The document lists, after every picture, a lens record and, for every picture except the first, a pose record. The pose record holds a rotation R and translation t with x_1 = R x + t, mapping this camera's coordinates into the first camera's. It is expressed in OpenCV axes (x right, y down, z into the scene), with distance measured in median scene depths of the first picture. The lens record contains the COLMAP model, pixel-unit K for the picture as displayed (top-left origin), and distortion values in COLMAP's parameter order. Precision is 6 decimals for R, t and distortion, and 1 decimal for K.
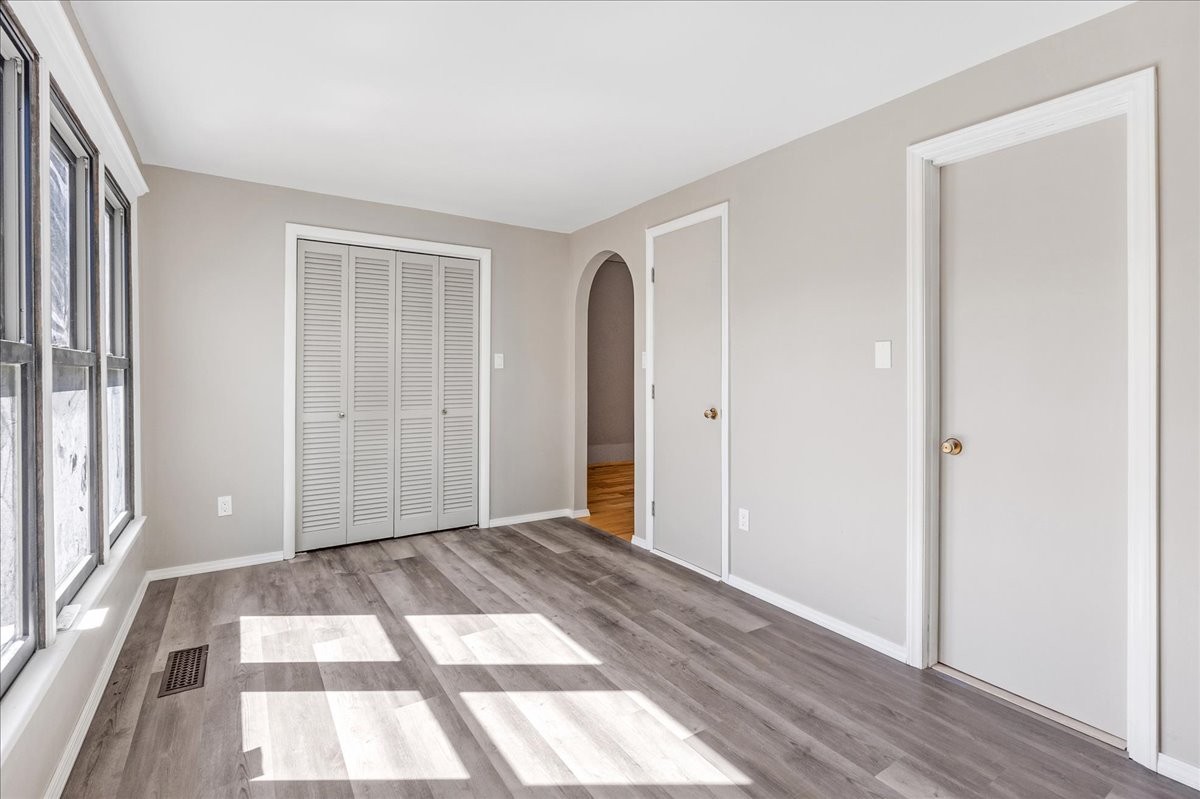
lens RADIAL K [[517.2, 0, 611.0], [0, 517.2, 390.9], [0, 0, 1]] dist [-0.003066, -0.000321]
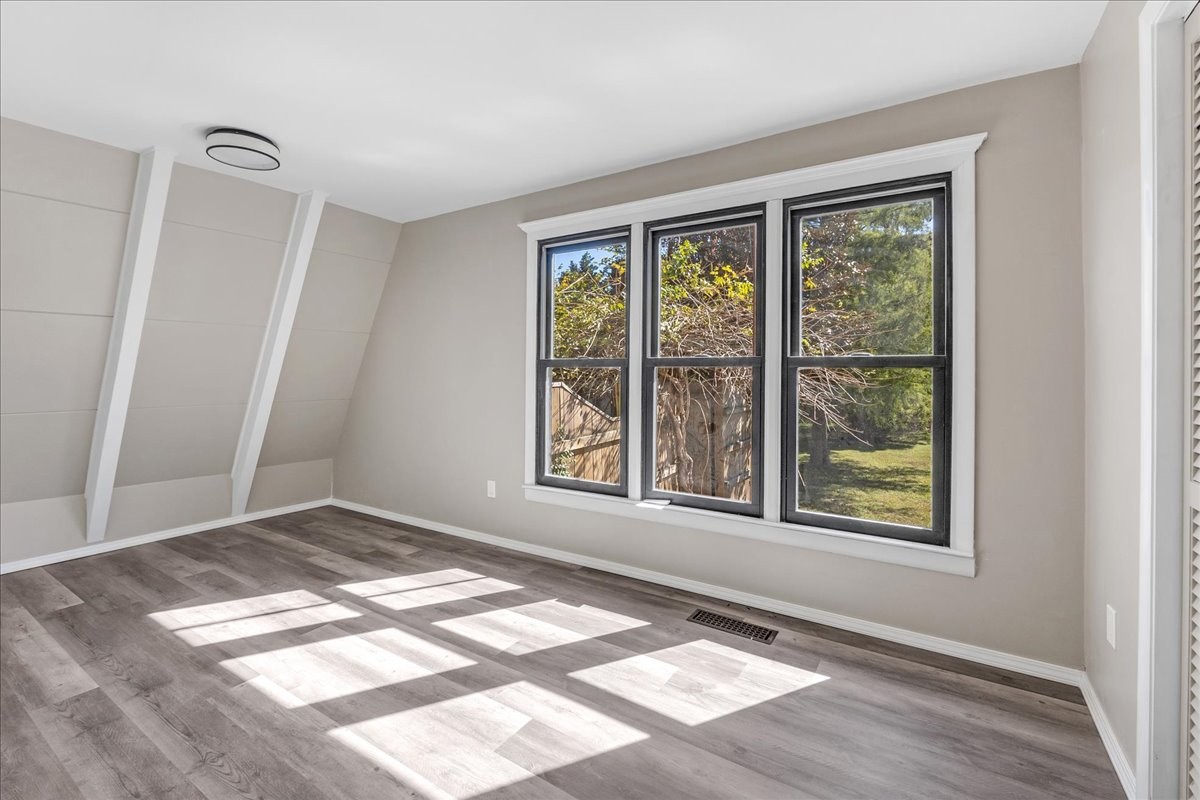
lens RADIAL K [[536.3, 0, 580.7], [0, 536.3, 367.0], [0, 0, 1]] dist [-0.000868, -0.000057]
pose [[-0.939979, -0.006970, -0.341162, -0.100621], [-0.014863, 0.999679, 0.020525, -0.050424], [0.340909, 0.024364, -0.939780, 1.923002]]
